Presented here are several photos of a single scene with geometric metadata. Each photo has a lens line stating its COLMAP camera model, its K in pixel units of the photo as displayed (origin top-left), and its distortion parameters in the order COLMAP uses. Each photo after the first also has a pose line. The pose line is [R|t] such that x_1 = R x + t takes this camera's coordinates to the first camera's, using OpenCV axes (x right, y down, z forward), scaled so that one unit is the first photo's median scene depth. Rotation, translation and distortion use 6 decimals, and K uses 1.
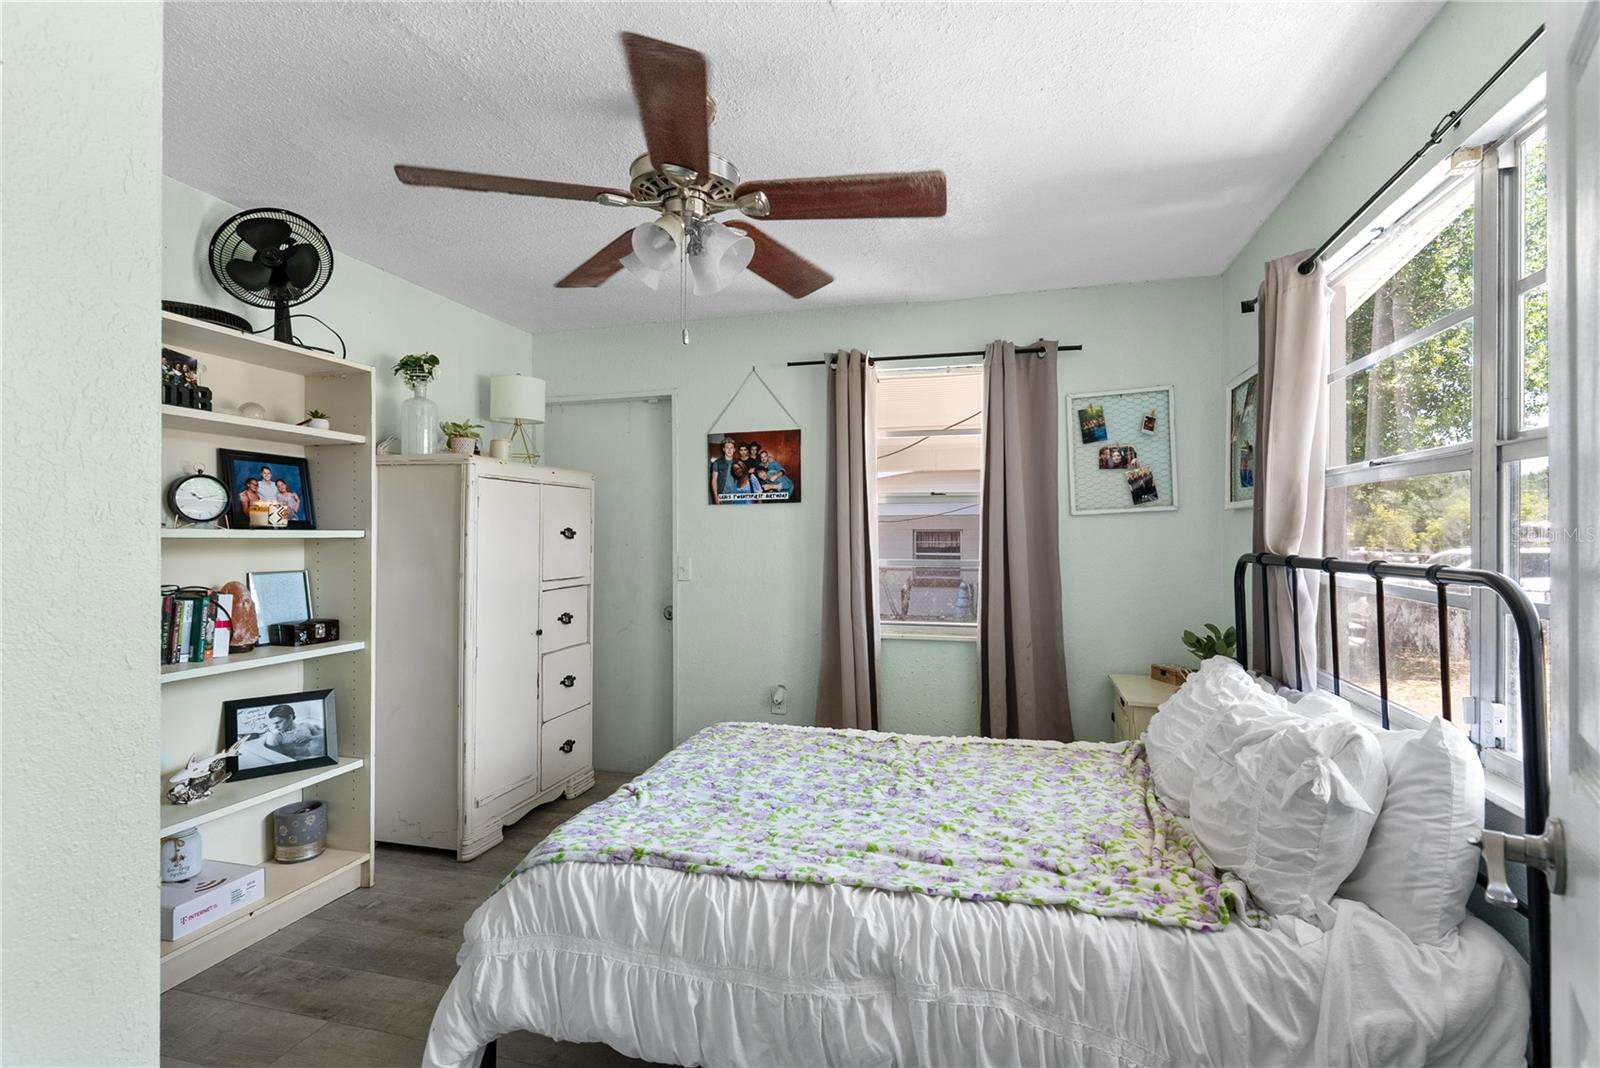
lens RADIAL K [[768.0, 0, 804.7], [0, 768.0, 533.8], [0, 0, 1]] dist [0.001924, -0.000329]
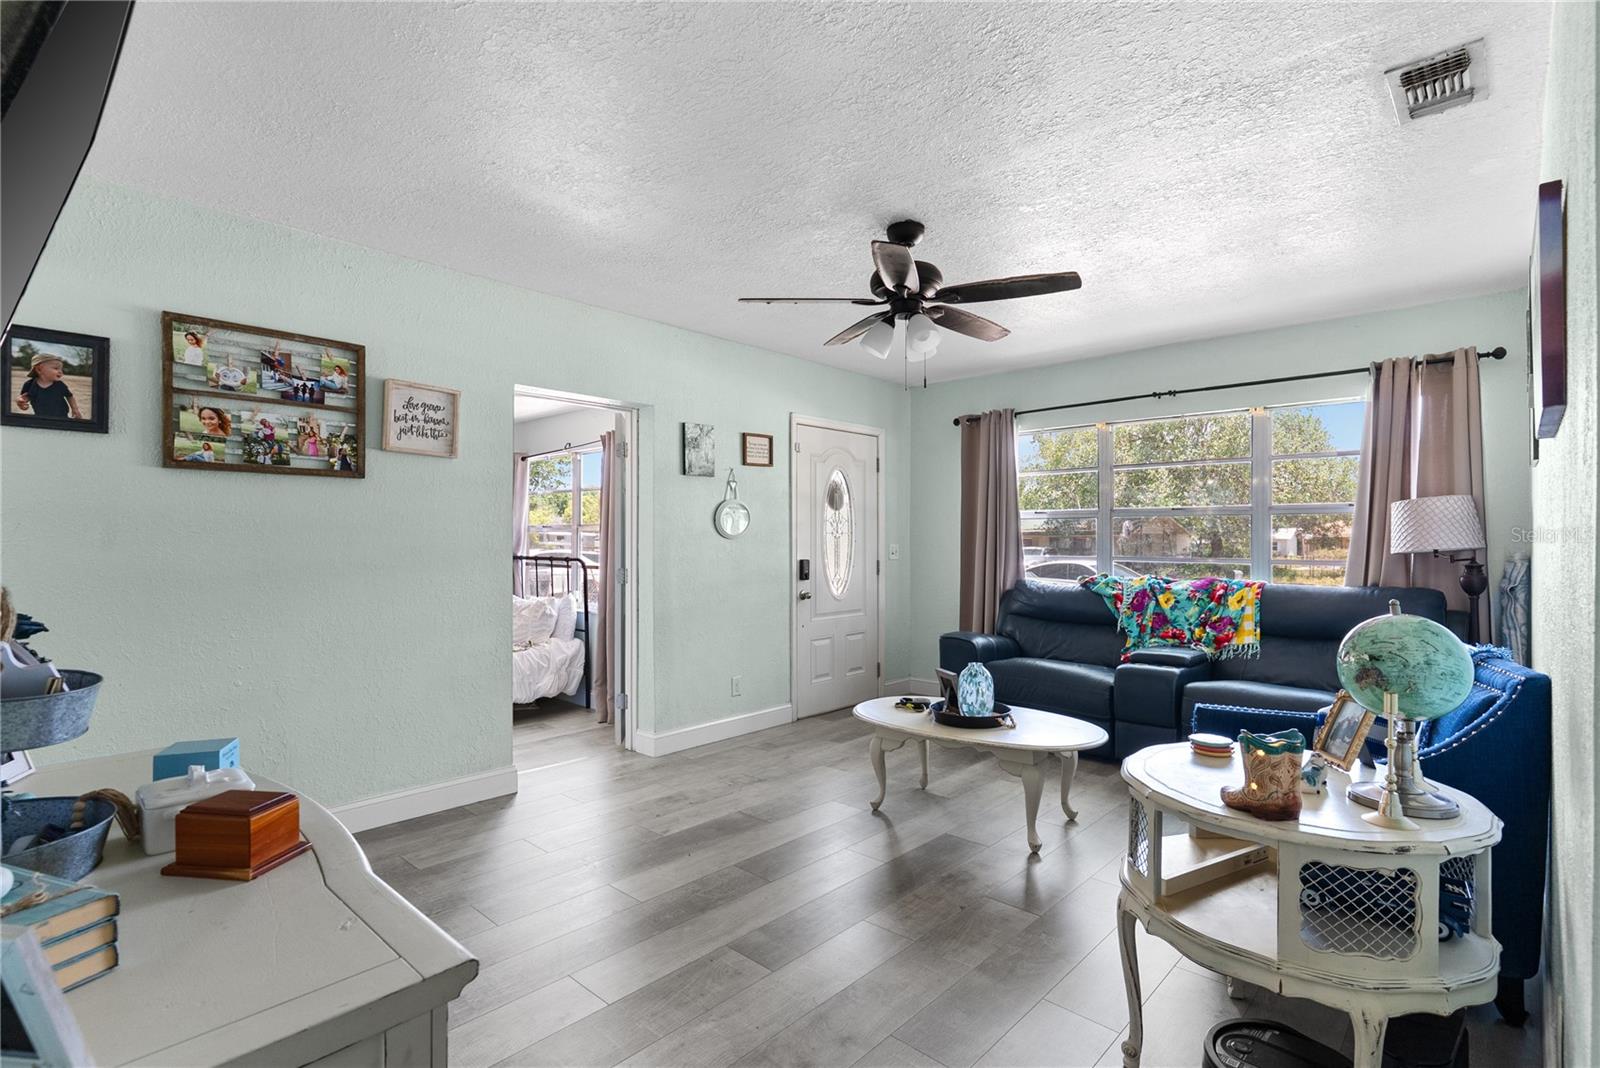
lens RADIAL K [[768.0, 0, 800.0], [0, 768.0, 535.6], [0, 0, 1]] dist [0.001924, -0.000329]
pose [[0.466478, 0.005667, 0.884515, -1.758535], [0.000457, 0.999978, -0.006647, -0.033760], [-0.884533, 0.003505, 0.466465, -1.590123]]
